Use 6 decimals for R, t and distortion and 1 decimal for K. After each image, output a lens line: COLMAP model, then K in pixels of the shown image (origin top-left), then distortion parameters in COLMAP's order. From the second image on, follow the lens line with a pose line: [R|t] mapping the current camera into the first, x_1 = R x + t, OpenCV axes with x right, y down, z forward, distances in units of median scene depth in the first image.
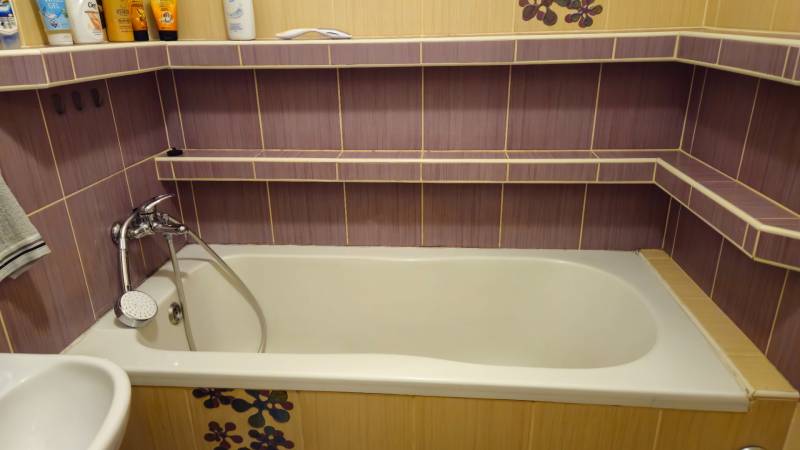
lens RADIAL K [[541.3, 0, 398.0], [0, 541.3, 229.2], [0, 0, 1]] dist [0.081372, -0.054608]
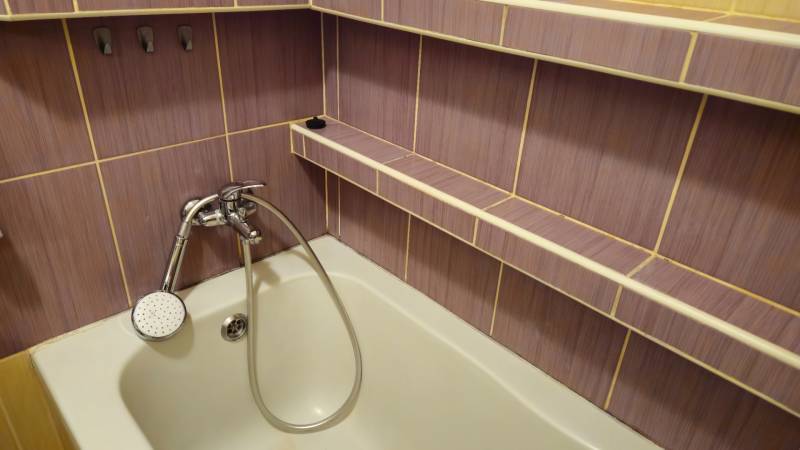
lens RADIAL K [[541.3, 0, 402.7], [0, 541.3, 220.8], [0, 0, 1]] dist [0.081372, -0.054608]
pose [[0.741535, 0.365336, -0.562722, 0.148071], [-0.300218, 0.930767, 0.208666, -0.215311], [0.599996, 0.014206, 0.799877, 0.506081]]
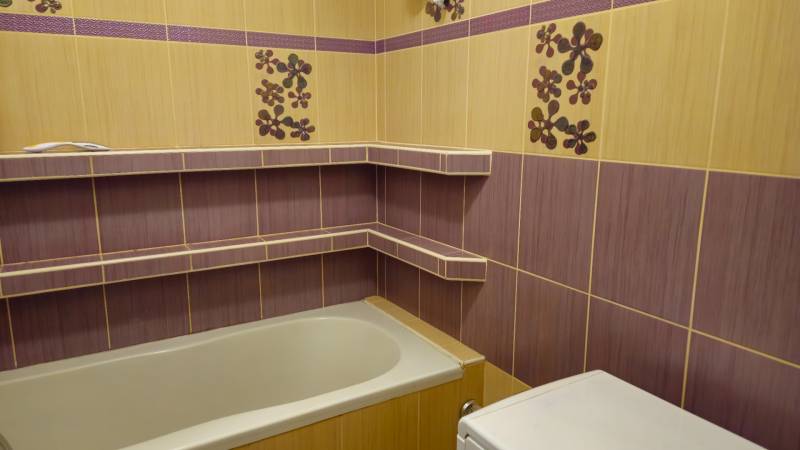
lens RADIAL K [[541.3, 0, 404.4], [0, 541.3, 222.9], [0, 0, 1]] dist [0.081372, -0.054608]
pose [[0.810304, -0.098957, 0.577594, -0.245837], [0.203838, 0.971686, -0.119487, 0.040153], [-0.549416, 0.214557, 0.807532, -0.170855]]
